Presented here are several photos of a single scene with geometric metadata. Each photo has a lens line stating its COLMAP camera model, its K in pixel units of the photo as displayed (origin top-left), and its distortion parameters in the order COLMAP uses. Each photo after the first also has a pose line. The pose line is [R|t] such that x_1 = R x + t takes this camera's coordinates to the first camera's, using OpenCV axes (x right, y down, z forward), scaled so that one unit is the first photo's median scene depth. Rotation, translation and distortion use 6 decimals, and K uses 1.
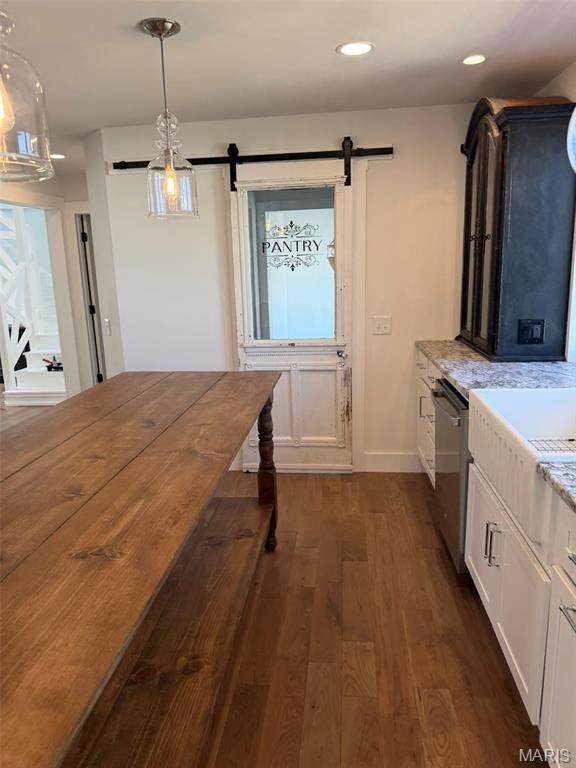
lens RADIAL K [[537.1, 0, 286.3], [0, 537.1, 378.7], [0, 0, 1]] dist [0.105236, -0.171384]
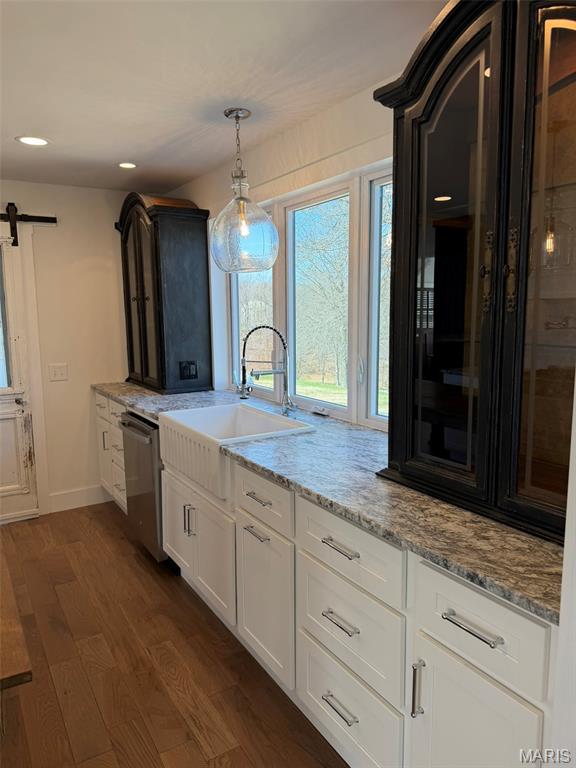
lens RADIAL K [[537.1, 0, 286.3], [0, 537.1, 378.7], [0, 0, 1]] dist [0.105236, -0.171384]
pose [[0.793707, -0.057679, 0.605560, -0.159892], [0.113735, 0.992011, -0.054584, 0.033468], [-0.597574, 0.112197, 0.793925, -0.188642]]
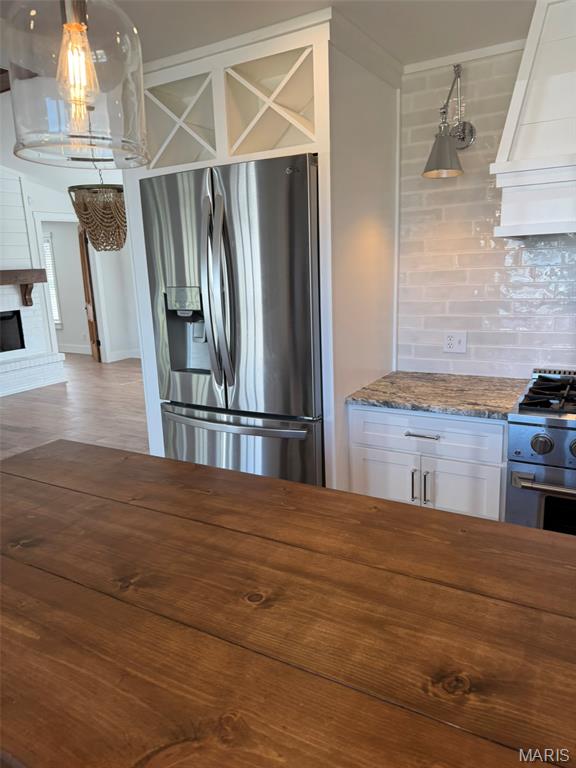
lens RADIAL K [[540.8, 0, 286.0], [0, 540.8, 393.4], [0, 0, 1]] dist [0.000964, -0.006216]
pose [[-0.399592, 0.259475, -0.879204, 0.052203], [-0.139646, 0.930679, 0.338135, -0.143489], [0.905994, 0.257893, -0.335657, 0.642430]]
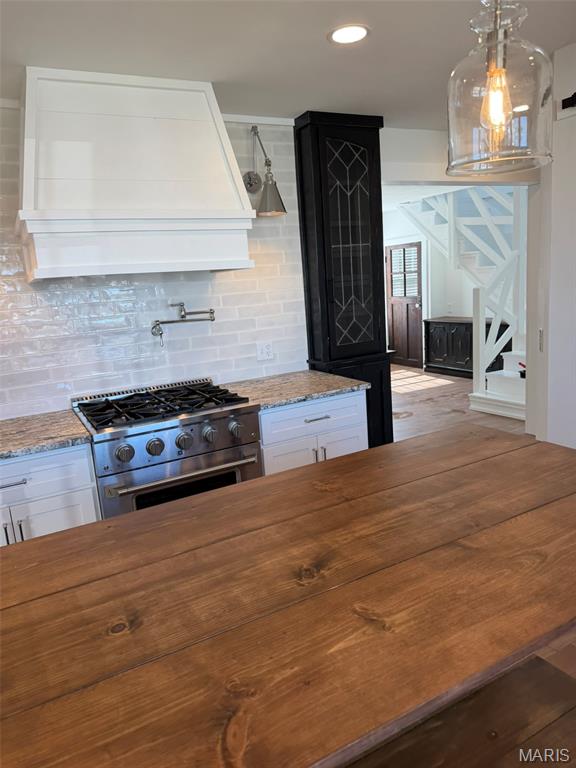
lens RADIAL K [[535.0, 0, 281.9], [0, 535.0, 386.7], [0, 0, 1]] dist [0.119010, -0.165832]
pose [[0.571996, 0.149159, -0.806581, 0.095747], [-0.114004, 0.988240, 0.101906, -0.099287], [0.812295, 0.033664, 0.582274, 0.435781]]
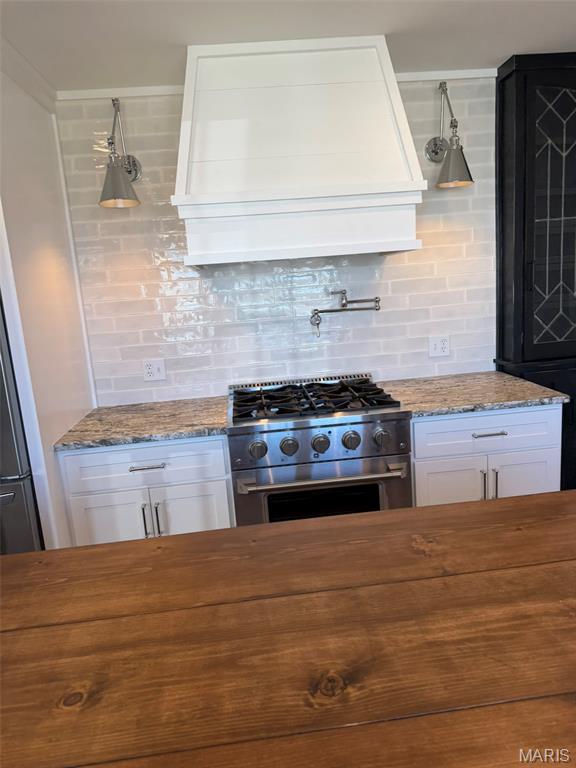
lens RADIAL K [[535.9, 0, 285.5], [0, 535.9, 386.3], [0, 0, 1]] dist [0.107650, -0.159872]
pose [[0.213011, 0.204633, -0.955380, 0.044185], [-0.135337, 0.974575, 0.178570, -0.121592], [0.967631, 0.091261, 0.235290, 0.571236]]
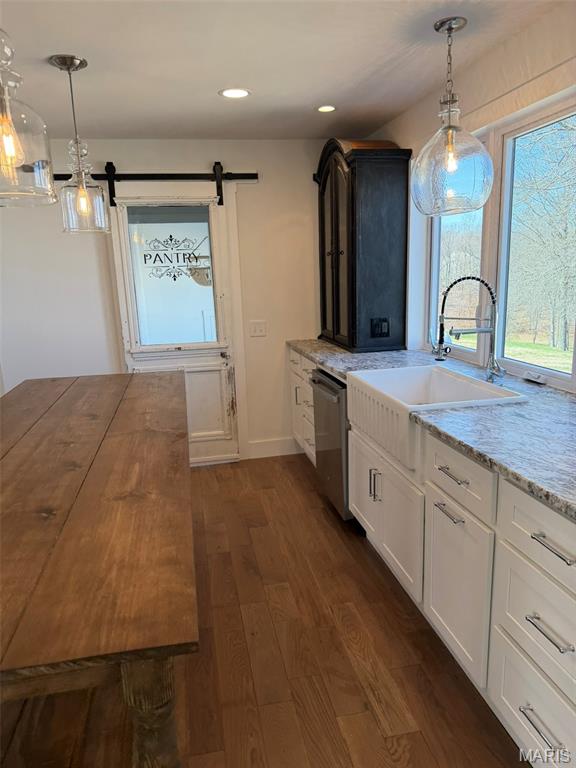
lens RADIAL K [[535.9, 0, 285.5], [0, 535.9, 386.3], [0, 0, 1]] dist [0.107650, -0.159872]
pose [[0.956307, -0.066133, 0.284785, -0.126277], [0.067442, 0.997710, 0.005218, 0.028098], [-0.284478, 0.014216, 0.958577, -0.134958]]
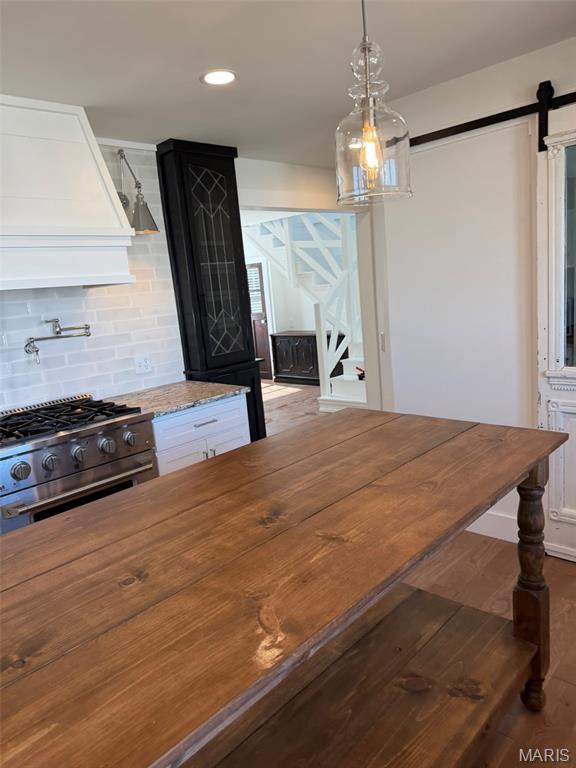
lens RADIAL K [[535.0, 0, 281.9], [0, 535.0, 386.7], [0, 0, 1]] dist [0.119010, -0.165832]
pose [[0.791148, 0.071905, -0.607383, 0.101990], [-0.061011, 0.997390, 0.038607, -0.068935], [0.608574, 0.006513, 0.793471, 0.318353]]
